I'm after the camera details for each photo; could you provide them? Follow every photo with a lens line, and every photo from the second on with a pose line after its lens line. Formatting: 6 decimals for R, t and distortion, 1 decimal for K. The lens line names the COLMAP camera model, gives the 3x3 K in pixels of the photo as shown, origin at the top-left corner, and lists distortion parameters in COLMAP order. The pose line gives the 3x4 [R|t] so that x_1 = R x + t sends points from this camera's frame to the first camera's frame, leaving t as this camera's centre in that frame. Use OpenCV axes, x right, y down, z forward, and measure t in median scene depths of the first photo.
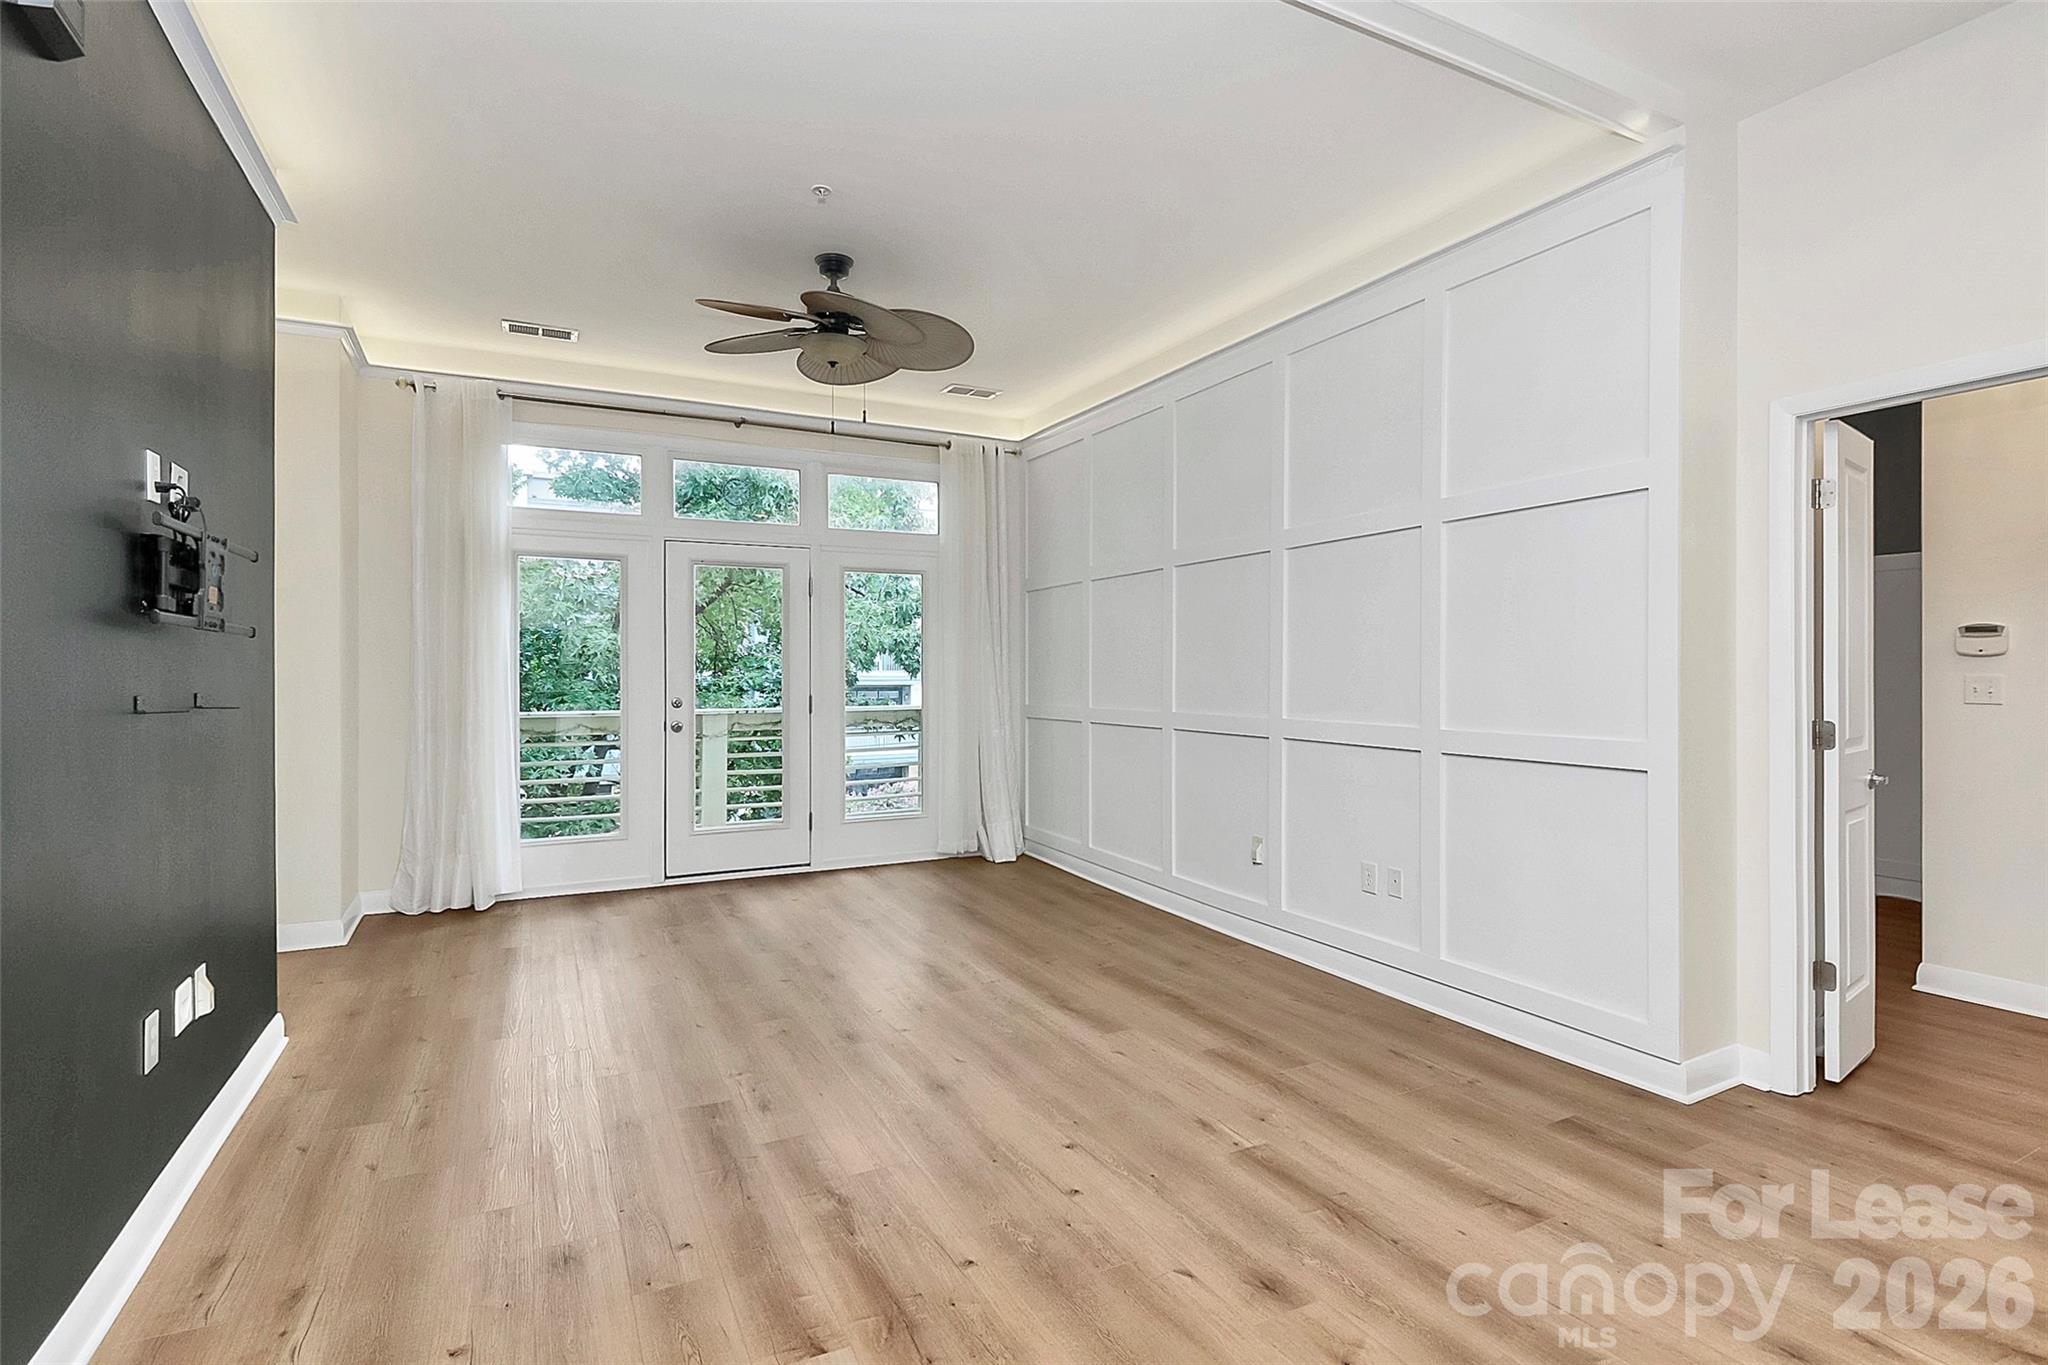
lens RADIAL K [[980.7, 0, 1014.3], [0, 980.7, 667.7], [0, 0, 1]] dist [-0.012998, -0.000189]
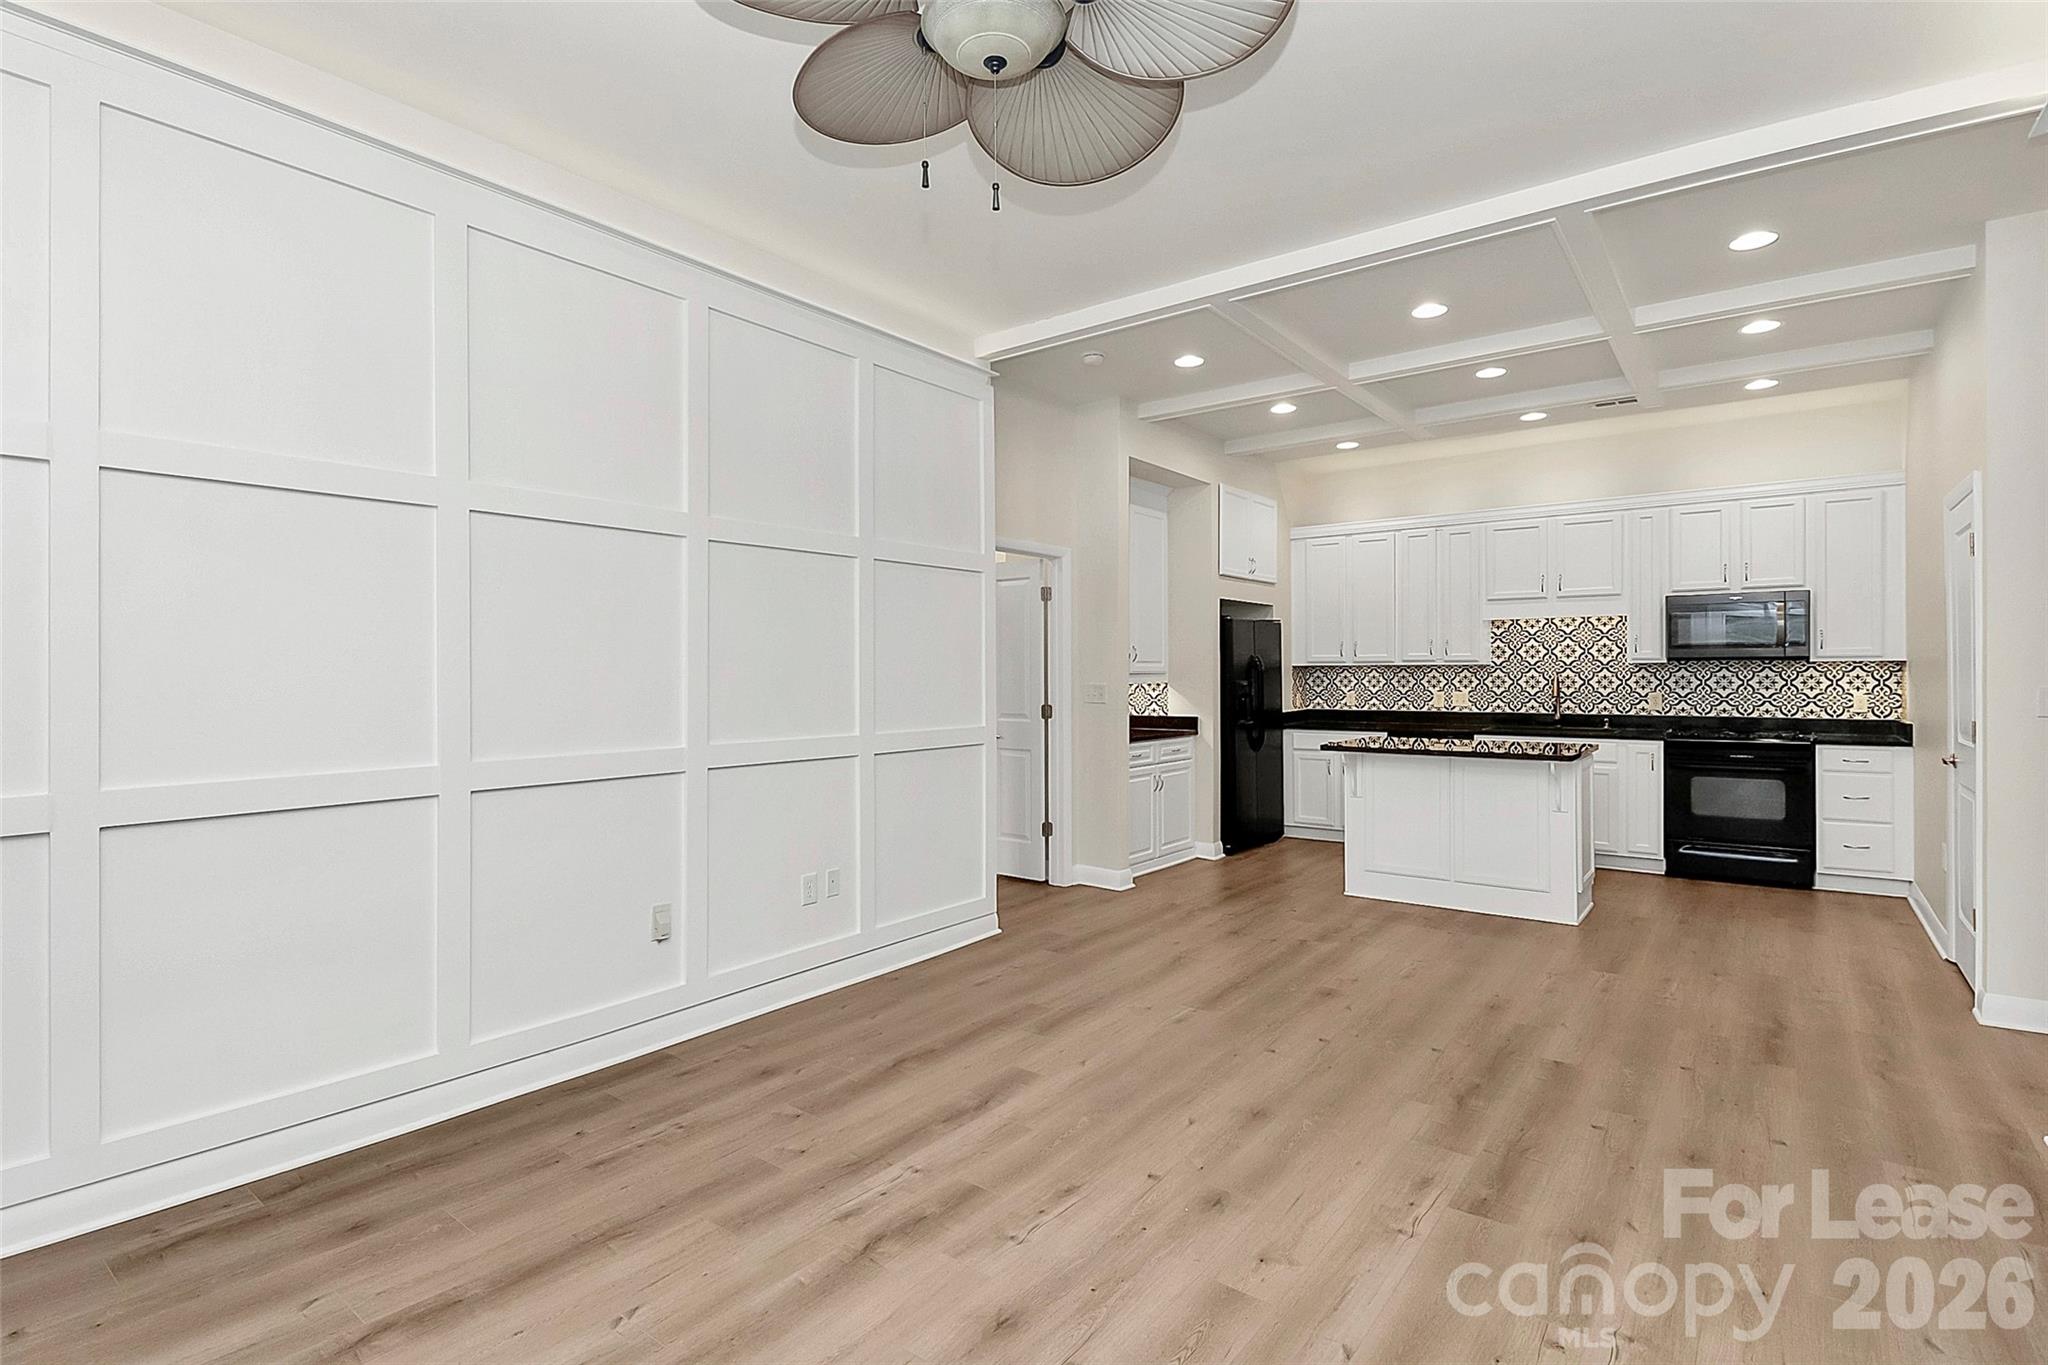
lens RADIAL K [[991.9, 0, 1014.4], [0, 991.9, 673.3], [0, 0, 1]] dist [0.001439, -0.011166]
pose [[-0.434086, 0.000735, 0.900871, -0.568174], [0.000167, 1.000000, -0.000736, -0.007975], [-0.900872, -0.000169, -0.434086, 1.084077]]
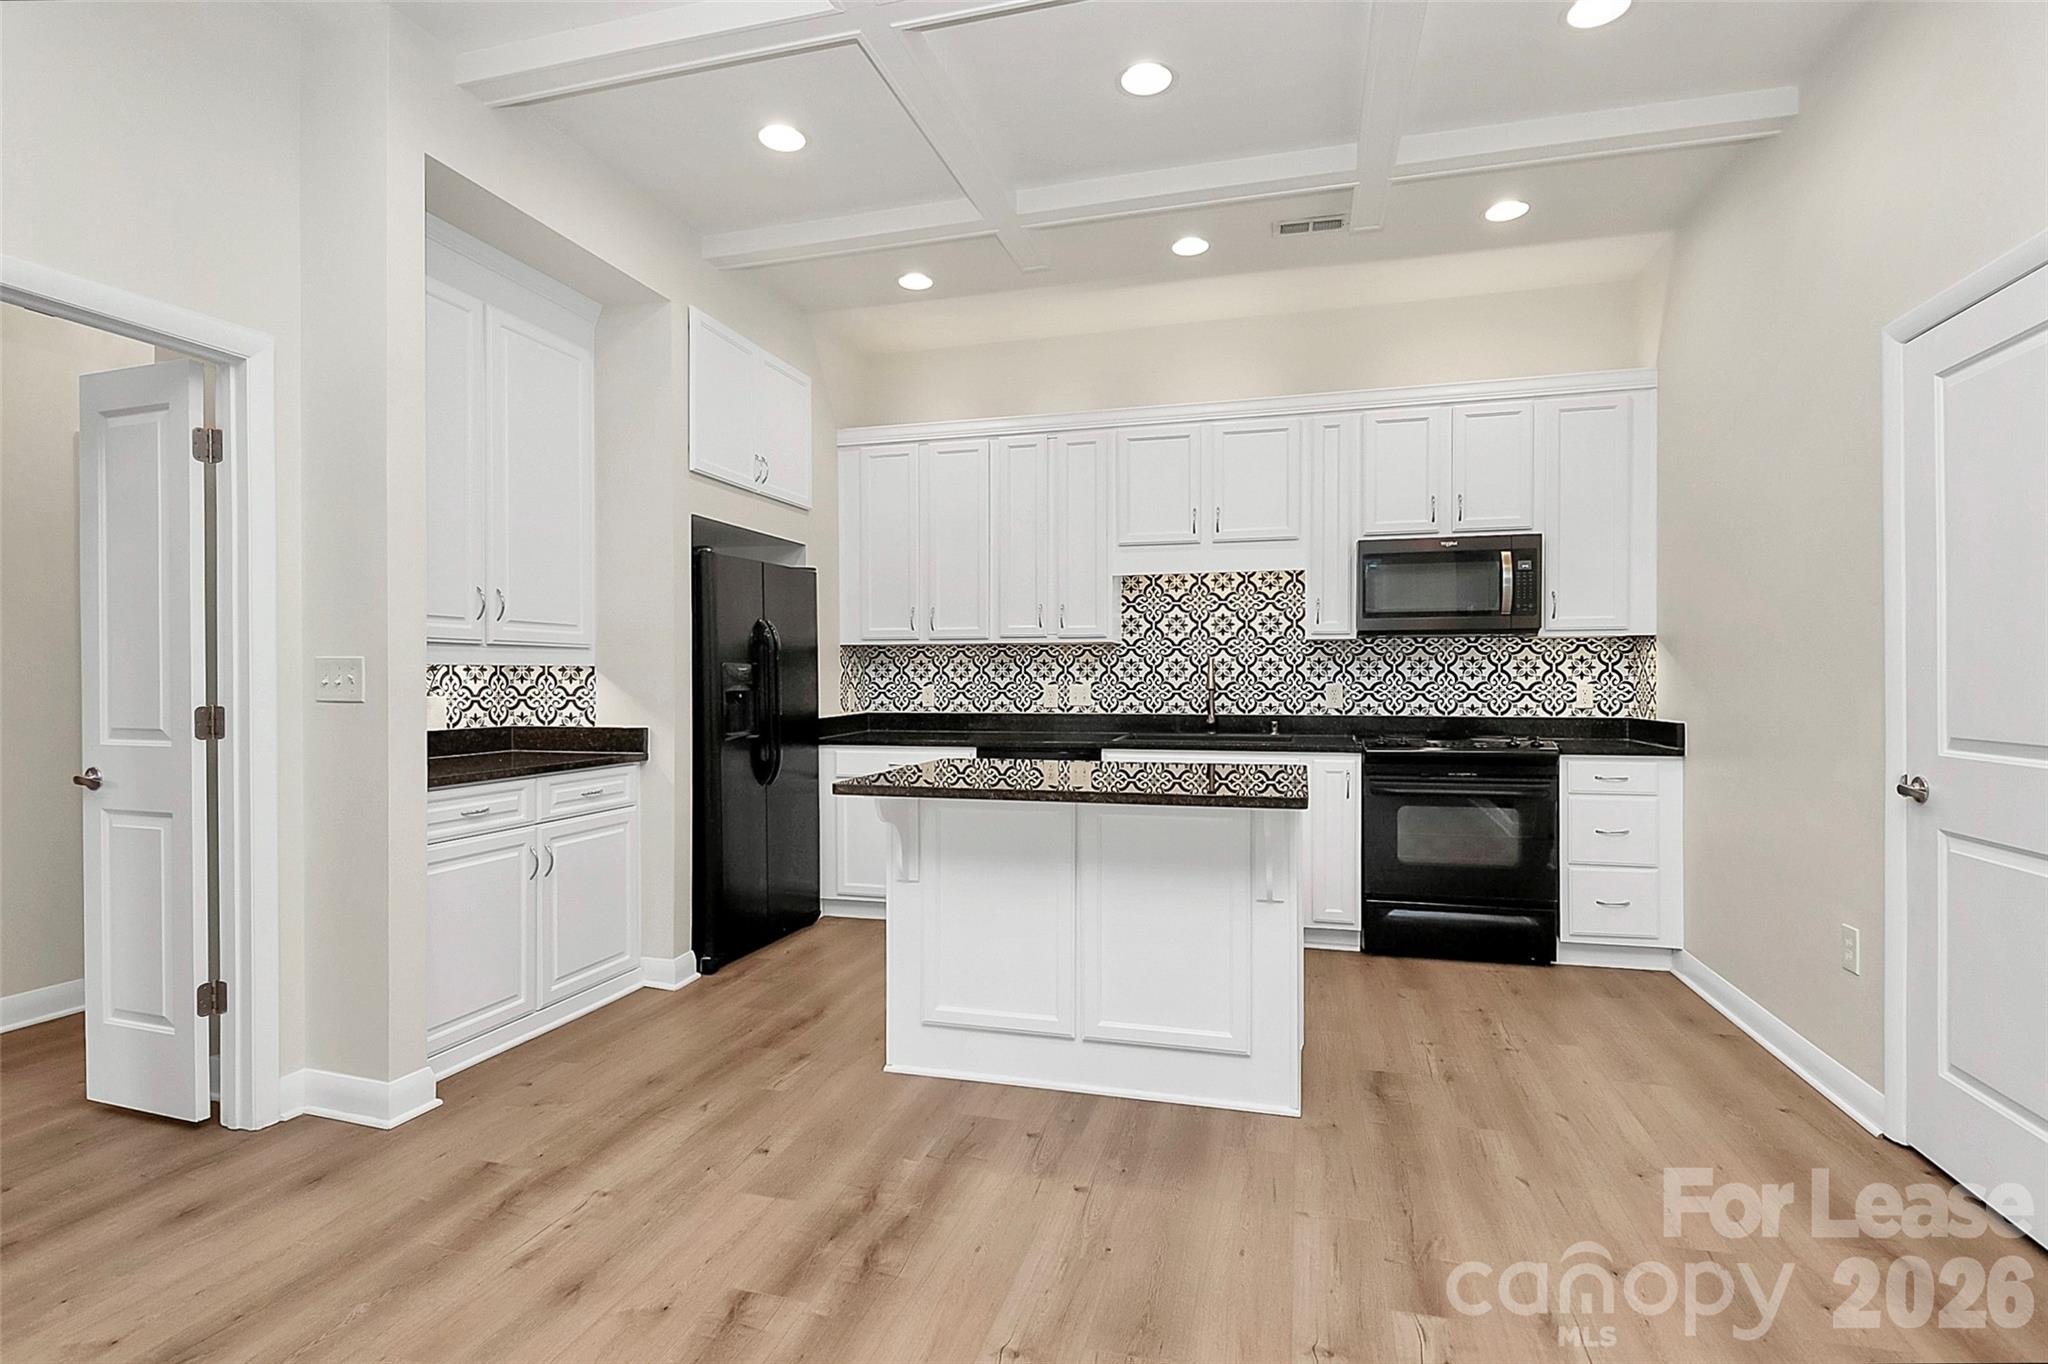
lens RADIAL K [[989.6, 0, 1026.3], [0, 989.6, 687.4], [0, 0, 1]] dist [-0.022770, -0.000555]
pose [[-0.742208, -0.005758, 0.670144, -0.106168], [-0.001634, 0.999976, 0.006783, 0.017854], [-0.670167, 0.003939, -0.742200, 0.567575]]
